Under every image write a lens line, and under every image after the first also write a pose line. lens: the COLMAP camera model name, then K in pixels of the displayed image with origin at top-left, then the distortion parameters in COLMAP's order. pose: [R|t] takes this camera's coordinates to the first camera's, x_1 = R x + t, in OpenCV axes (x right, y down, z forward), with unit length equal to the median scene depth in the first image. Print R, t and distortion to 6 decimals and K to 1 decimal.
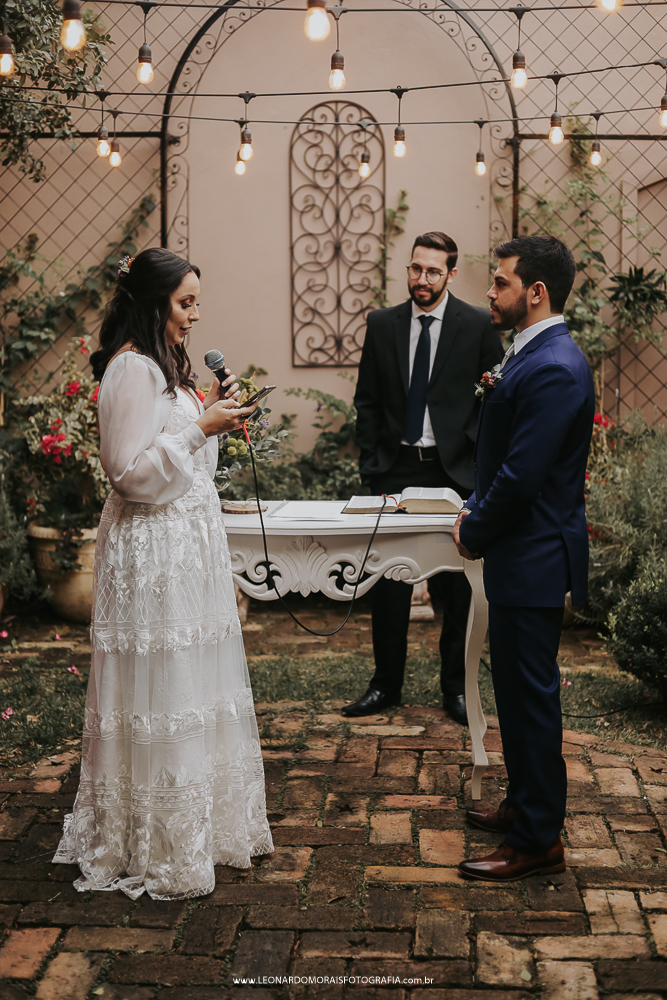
lens RADIAL K [[1409.0, 0, 333.5], [0, 1409.0, 500.0], [0, 0, 1]] dist [0.036190, -0.501298]
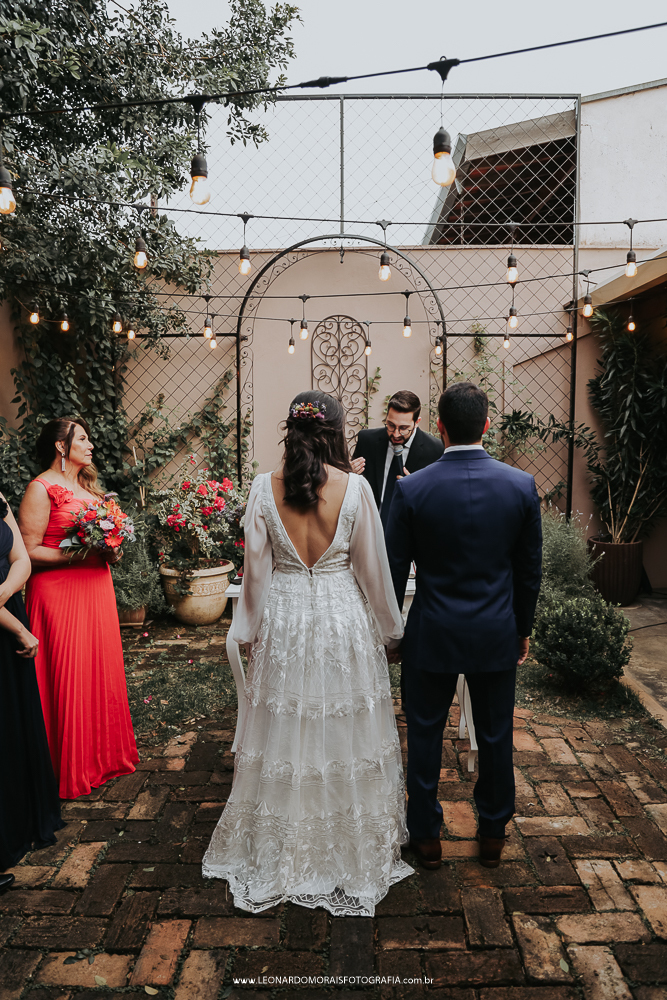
lens RADIAL K [[702.3, 0, 336.4], [0, 702.3, 512.2], [0, 0, 1]] dist [-0.059021, 0.005607]
pose [[0.999298, -0.012585, 0.035298, -0.037551], [0.013400, 0.999647, -0.022941, -0.026133], [-0.034997, 0.023397, 0.999113, 0.171076]]
